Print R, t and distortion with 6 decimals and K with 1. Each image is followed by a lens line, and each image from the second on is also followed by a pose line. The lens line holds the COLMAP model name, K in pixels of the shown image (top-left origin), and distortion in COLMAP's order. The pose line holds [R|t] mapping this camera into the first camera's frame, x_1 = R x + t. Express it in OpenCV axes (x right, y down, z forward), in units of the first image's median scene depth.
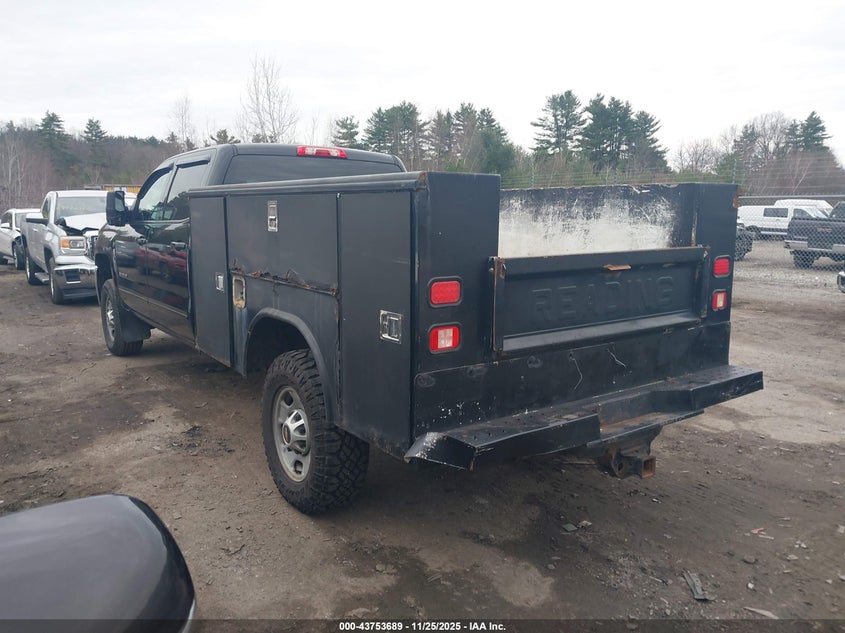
lens RADIAL K [[652.4, 0, 422.5], [0, 652.4, 316.5], [0, 0, 1]] dist [0.030780, -0.039756]
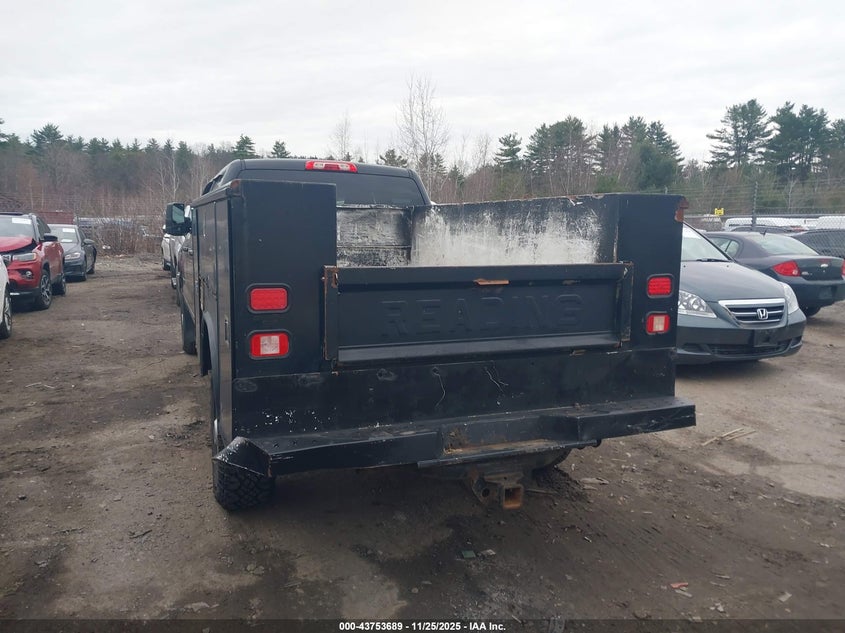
lens RADIAL K [[652.4, 0, 422.5], [0, 652.4, 316.5], [0, 0, 1]] dist [0.030780, -0.039756]
pose [[0.971269, 0.042830, -0.234099, 0.357292], [-0.048415, 0.998662, -0.018160, -0.002400], [0.233008, 0.028972, 0.972043, 0.047610]]
